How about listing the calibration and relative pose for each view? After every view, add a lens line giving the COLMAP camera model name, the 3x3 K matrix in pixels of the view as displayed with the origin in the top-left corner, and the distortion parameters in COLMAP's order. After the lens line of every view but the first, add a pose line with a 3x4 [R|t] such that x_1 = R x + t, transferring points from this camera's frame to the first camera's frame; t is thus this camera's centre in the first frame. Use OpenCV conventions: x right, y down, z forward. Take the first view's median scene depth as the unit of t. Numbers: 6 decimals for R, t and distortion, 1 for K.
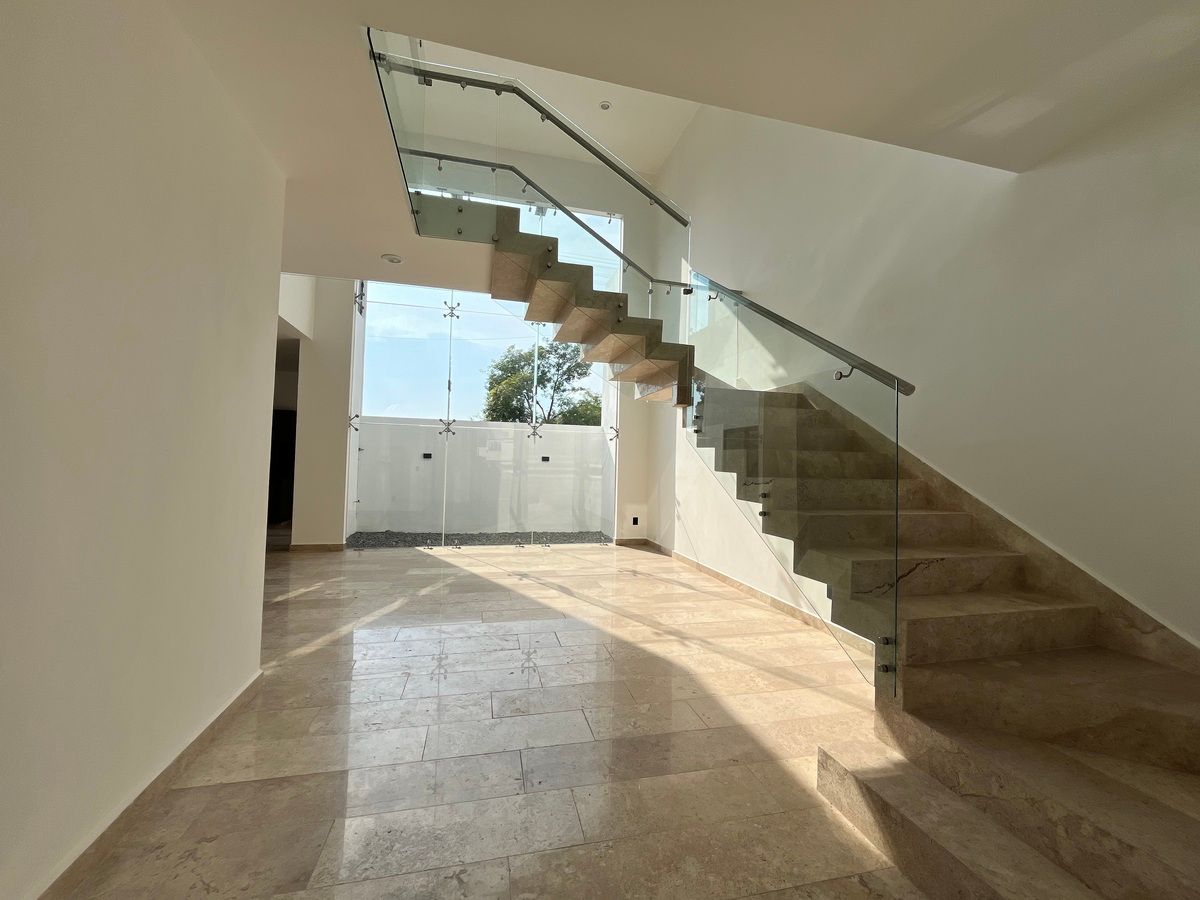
lens RADIAL K [[486.2, 0, 598.0], [0, 486.2, 444.5], [0, 0, 1]] dist [-0.000772, -0.000086]
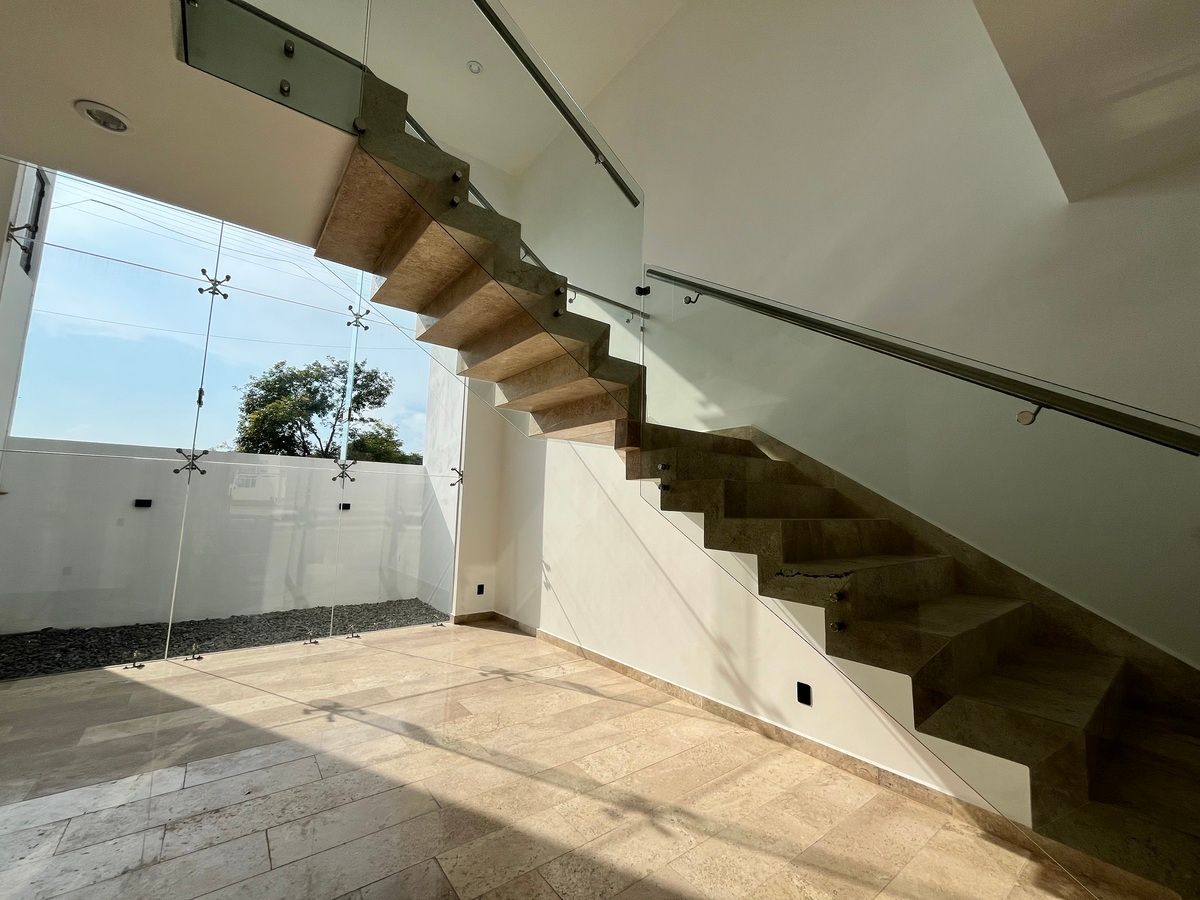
lens RADIAL K [[483.4, 0, 597.8], [0, 483.4, 444.1], [0, 0, 1]] dist [-0.000638, -0.000576]
pose [[0.912014, 0.049169, 0.407200, -0.092791], [-0.016309, 0.996351, -0.083781, -0.016224], [-0.409834, 0.069768, 0.909488, 0.230799]]
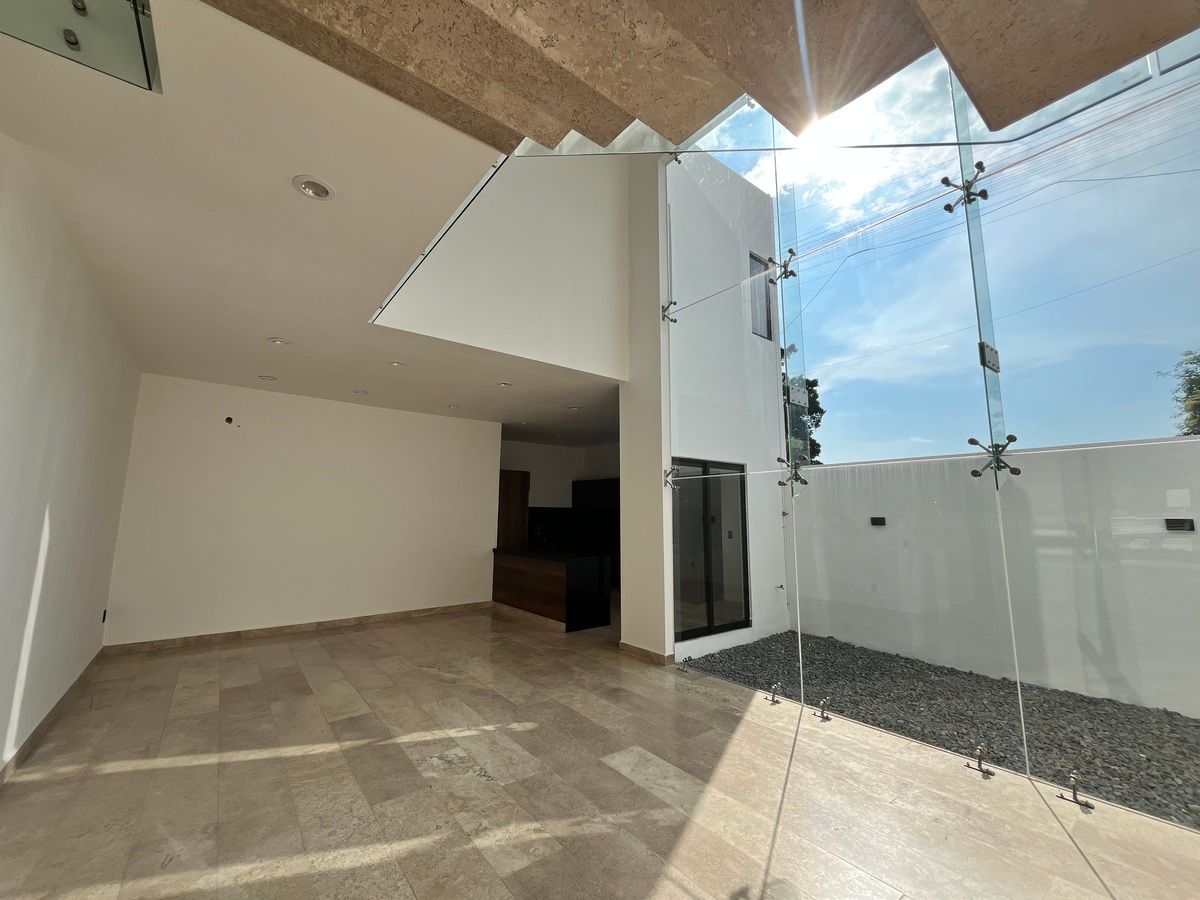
lens RADIAL K [[486.2, 0, 598.0], [0, 486.2, 444.5], [0, 0, 1]] dist [-0.000772, -0.000086]
pose [[0.407962, -0.153355, -0.900027, 0.105742], [0.041492, 0.987888, -0.149518, 0.008436], [0.912056, 0.023654, 0.409384, 0.637626]]
